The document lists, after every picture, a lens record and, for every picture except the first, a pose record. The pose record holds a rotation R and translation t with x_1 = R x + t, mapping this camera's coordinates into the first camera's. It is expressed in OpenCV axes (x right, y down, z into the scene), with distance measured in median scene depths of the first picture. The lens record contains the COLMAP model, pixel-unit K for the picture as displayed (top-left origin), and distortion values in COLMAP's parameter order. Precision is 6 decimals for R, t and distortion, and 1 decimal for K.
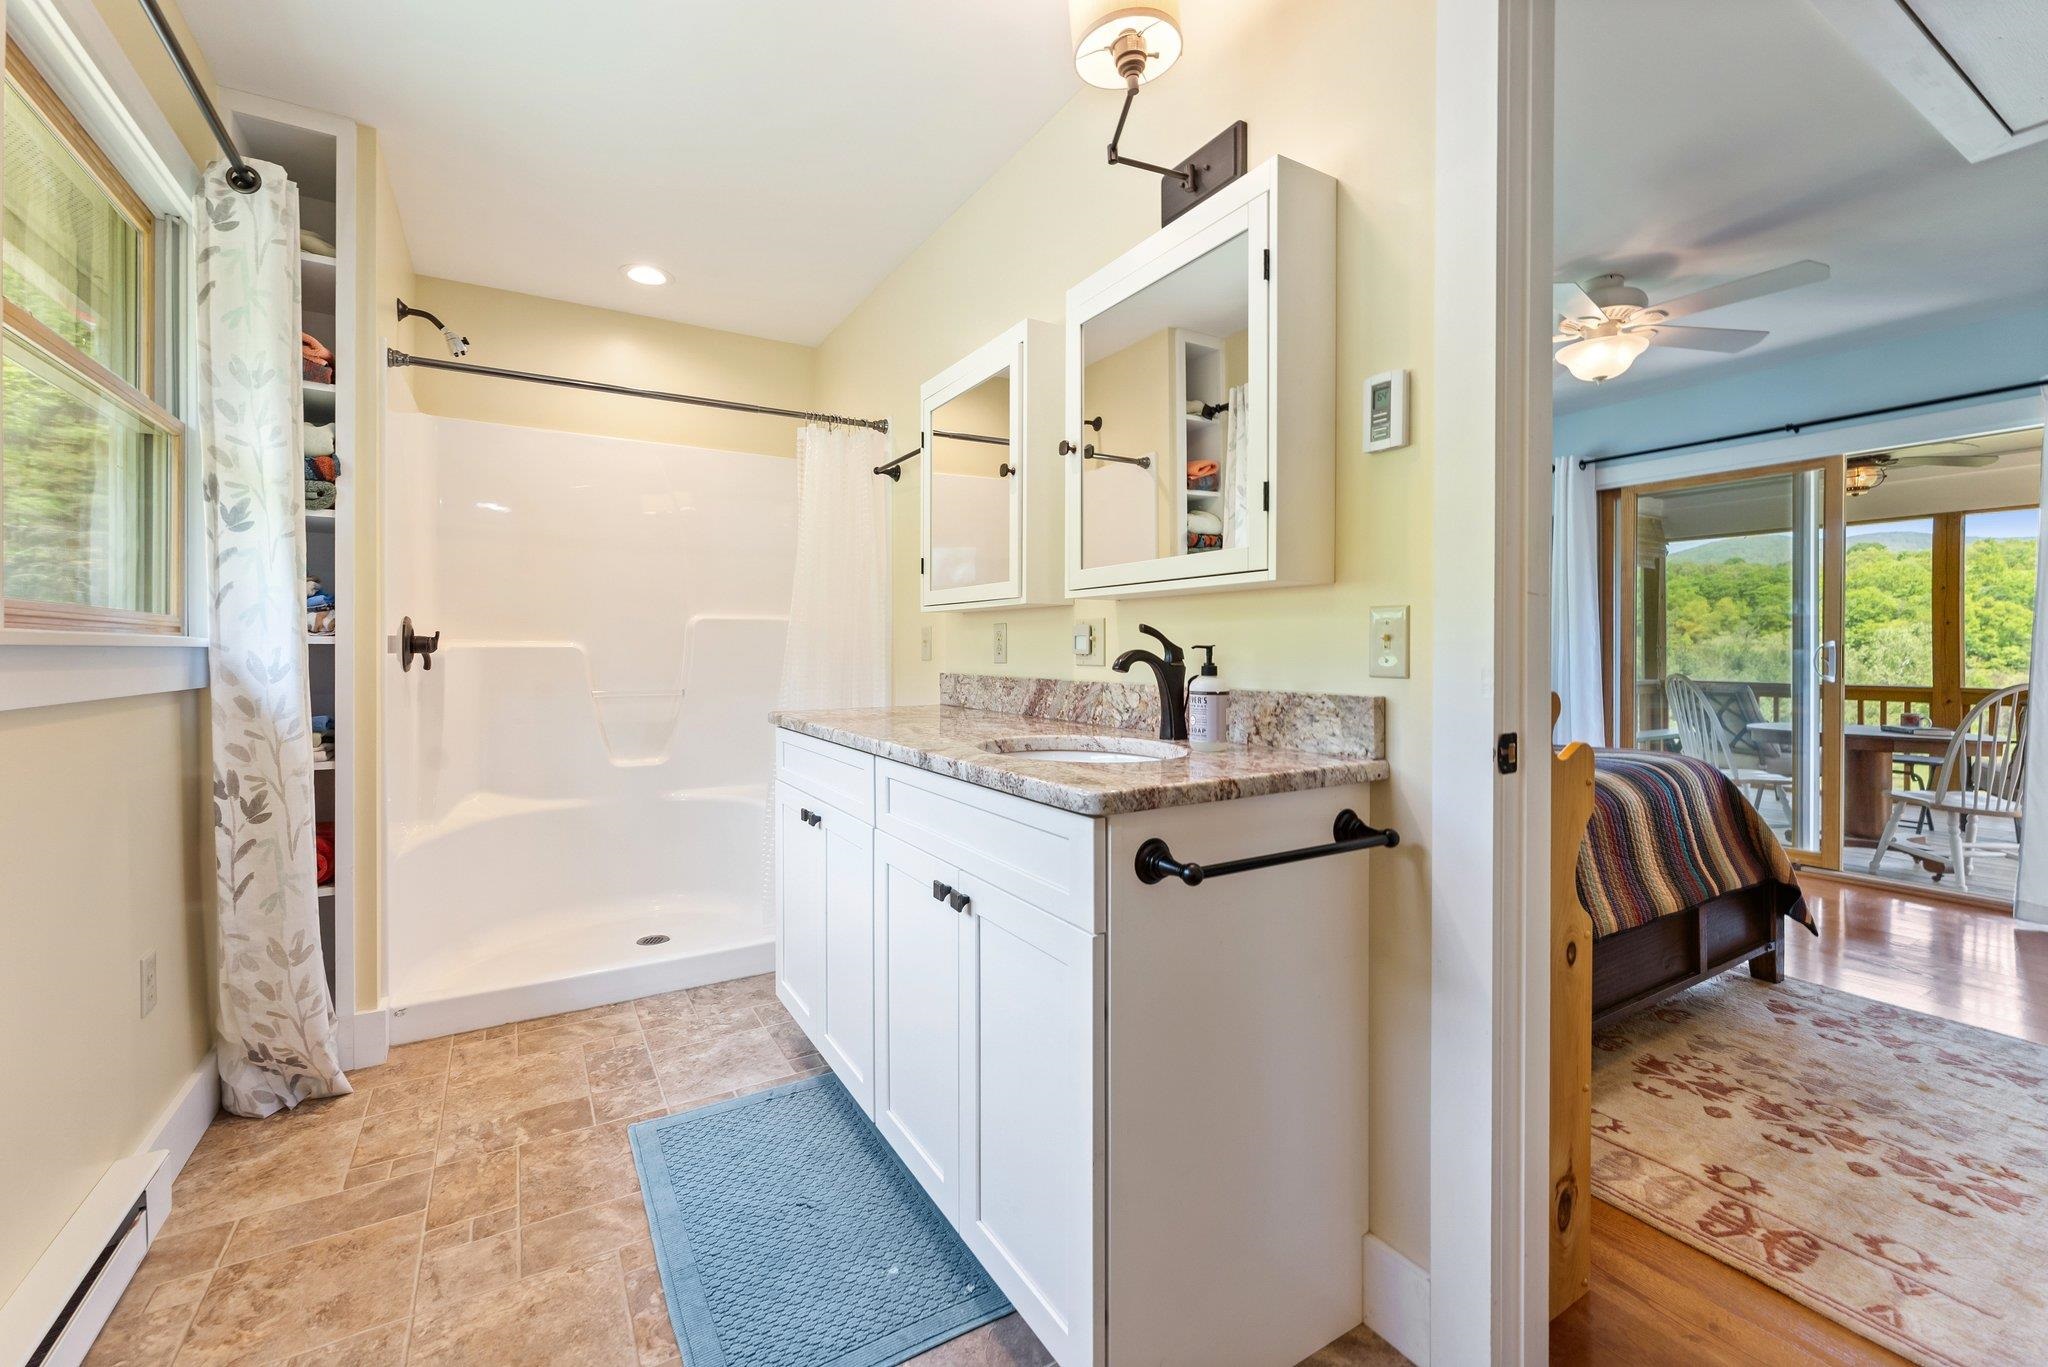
lens RADIAL K [[839.6, 0, 1014.7], [0, 839.6, 647.4], [0, 0, 1]] dist [0.003116, -0.000348]
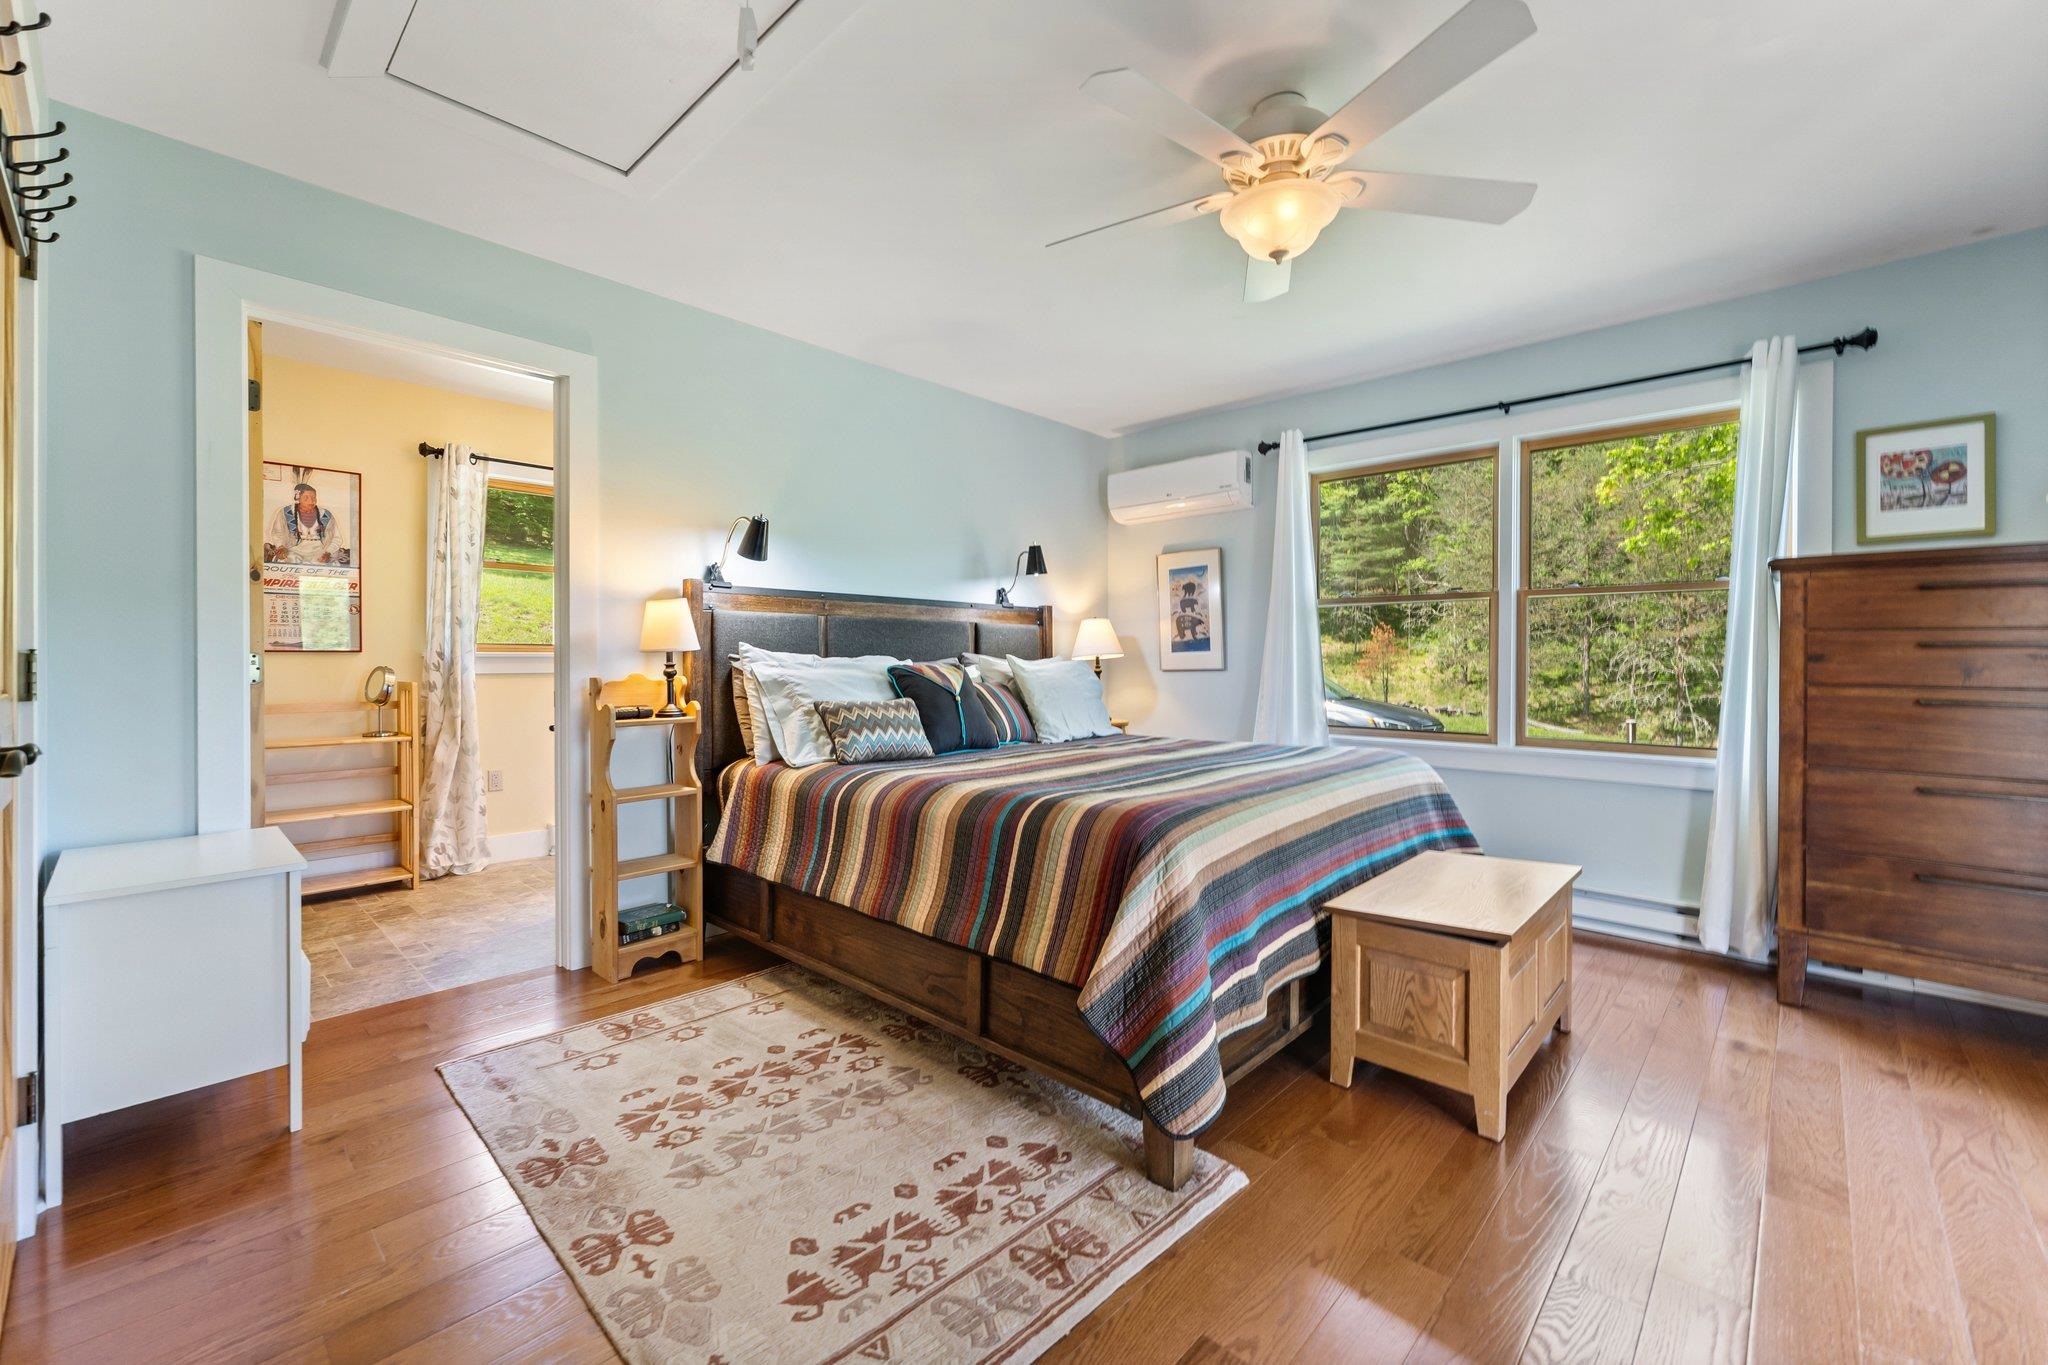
lens RADIAL K [[839.6, 0, 1019.4], [0, 839.6, 654.4], [0, 0, 1]] dist [0.003116, -0.000348]
pose [[0.275135, -0.003544, -0.961399, 1.468593], [-0.005111, 0.999974, -0.005149, 0.002496], [0.961392, 0.006331, 0.275110, 0.712732]]
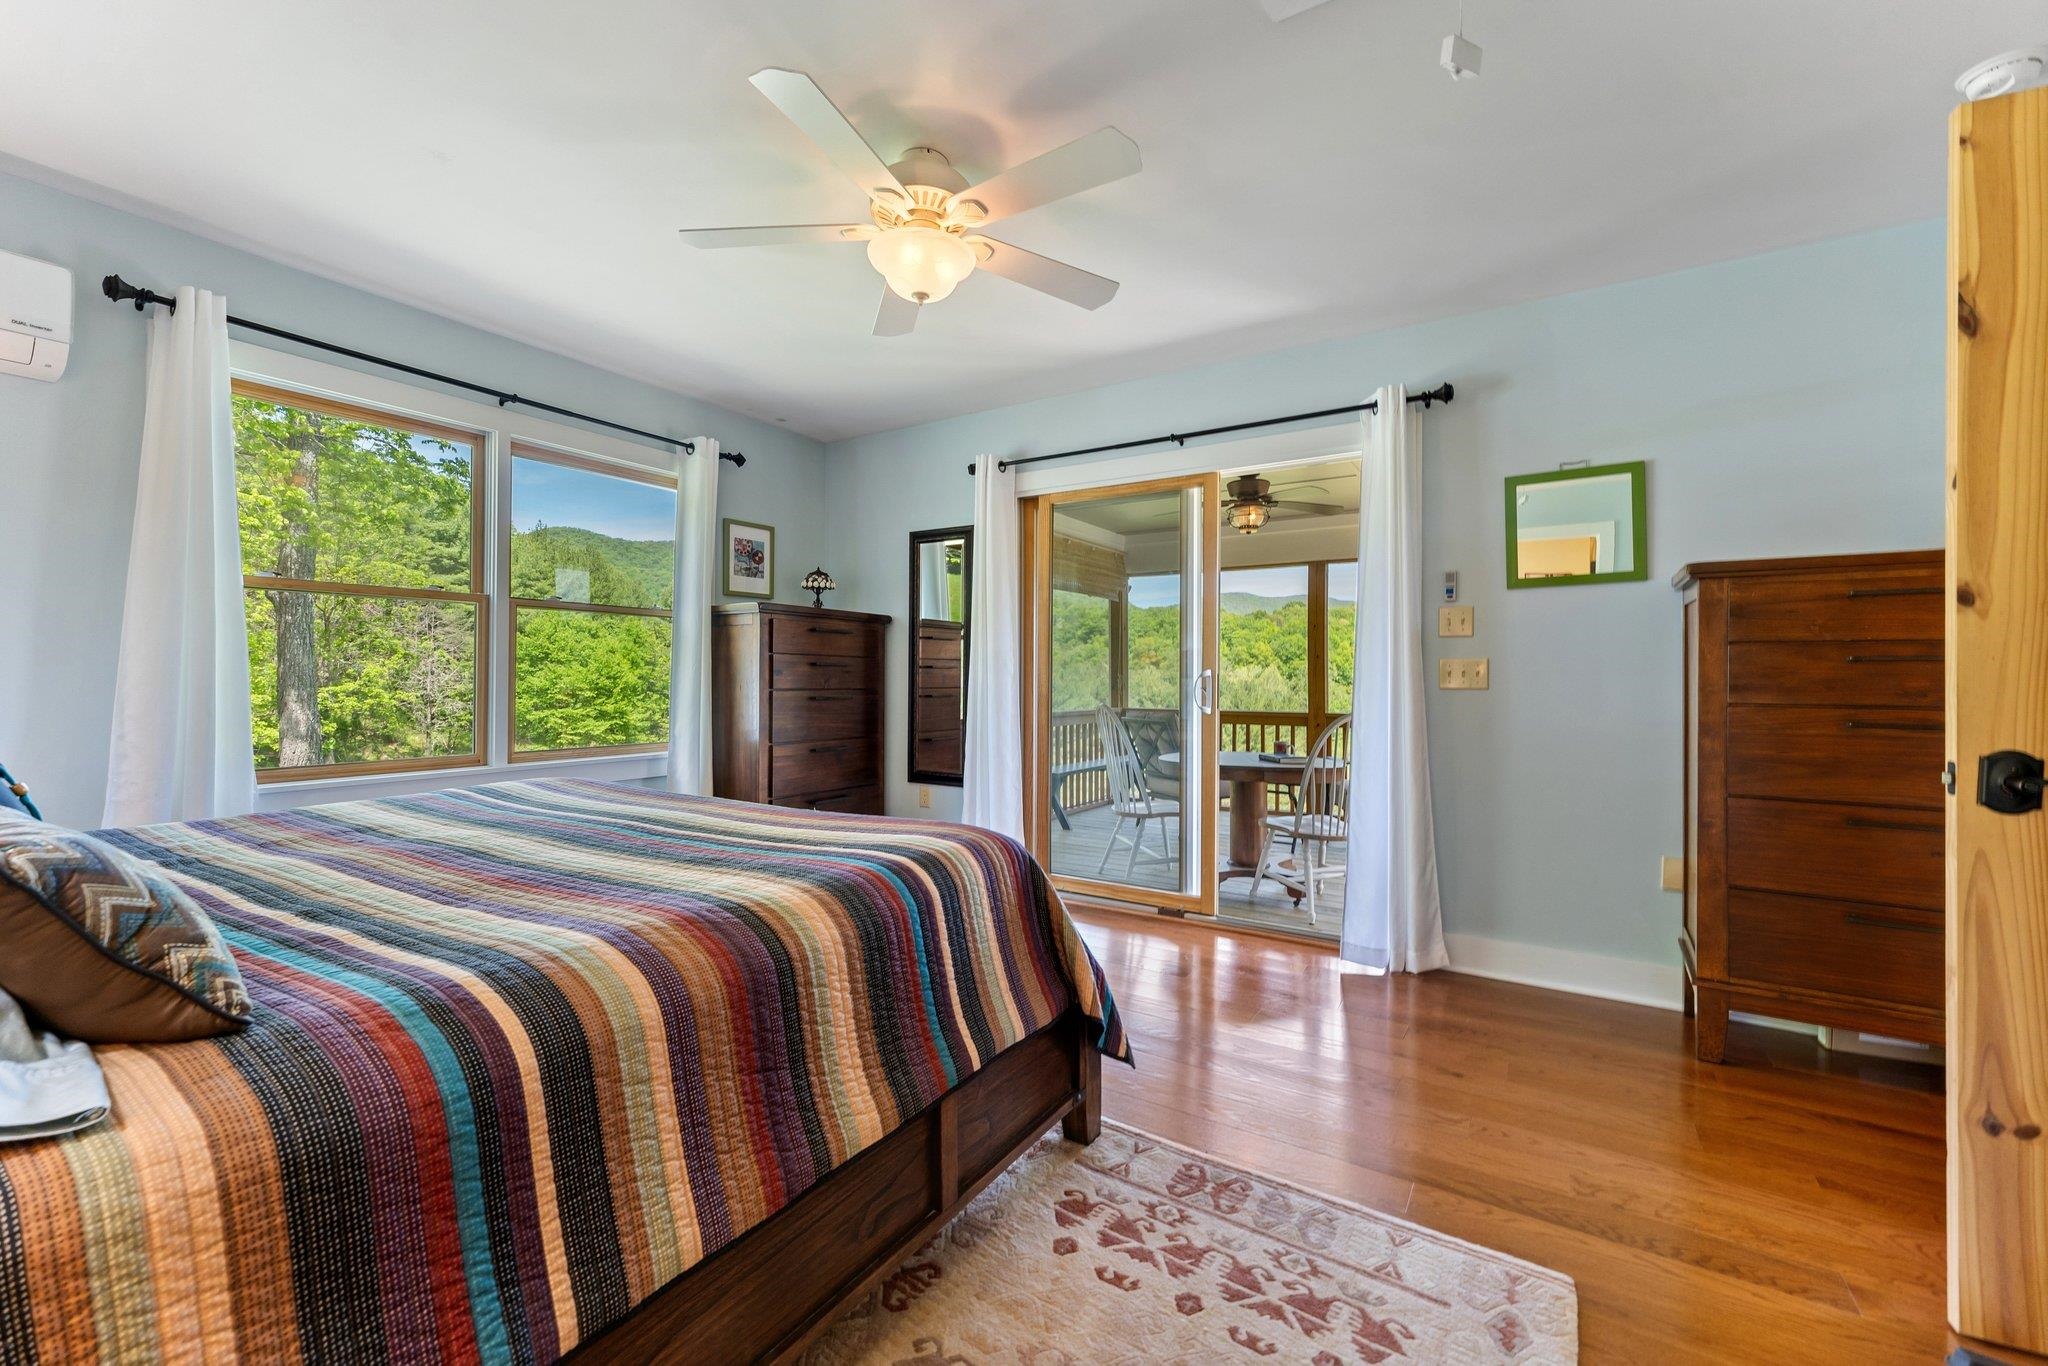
lens RADIAL K [[839.6, 0, 1014.8], [0, 839.6, 662.6], [0, 0, 1]] dist [0.003116, -0.000348]
pose [[0.892060, 0.014148, 0.451695, 0.511934], [-0.007412, 0.999833, -0.016679, 0.001972], [-0.451856, 0.011531, 0.892016, 0.380293]]
